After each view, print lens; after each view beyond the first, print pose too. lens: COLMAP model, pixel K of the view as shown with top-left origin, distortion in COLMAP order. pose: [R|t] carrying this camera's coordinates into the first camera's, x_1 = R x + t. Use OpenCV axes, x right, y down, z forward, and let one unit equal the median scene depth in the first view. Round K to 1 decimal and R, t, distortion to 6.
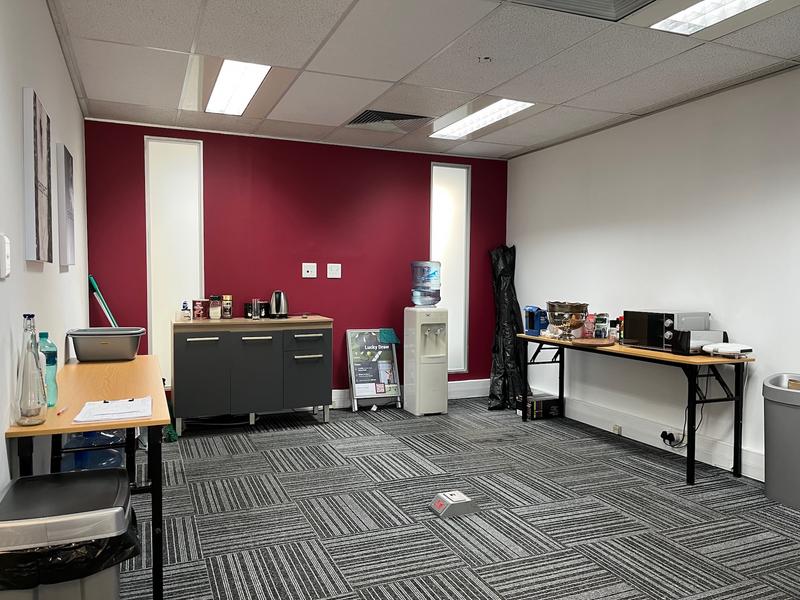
lens RADIAL K [[610.6, 0, 398.0], [0, 610.6, 297.1], [0, 0, 1]] dist [0.044030, -0.040514]
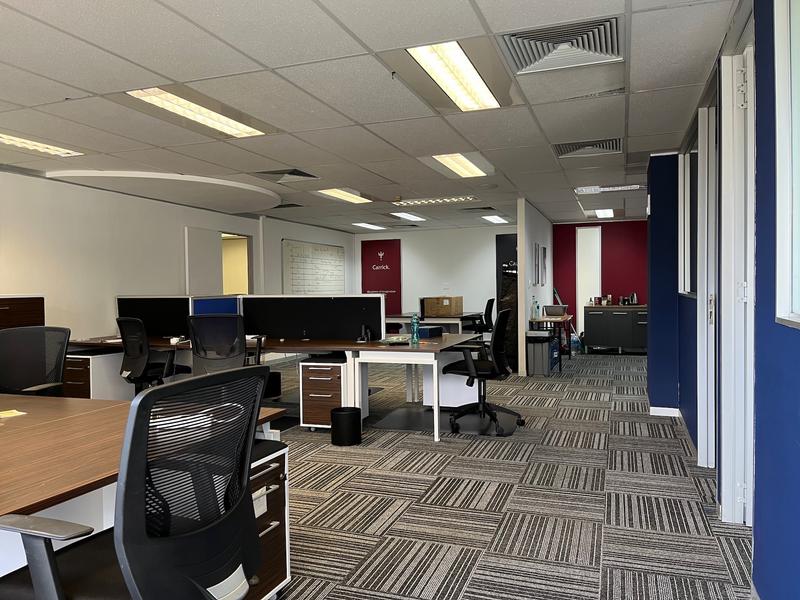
lens RADIAL K [[610.6, 0, 402.7], [0, 610.6, 299.0], [0, 0, 1]] dist [0.044030, -0.040514]
pose [[0.734186, 0.000012, -0.678948, 0.709210], [-0.008015, 0.999930, -0.008649, 0.038513], [0.678901, 0.011791, 0.734135, -1.198040]]
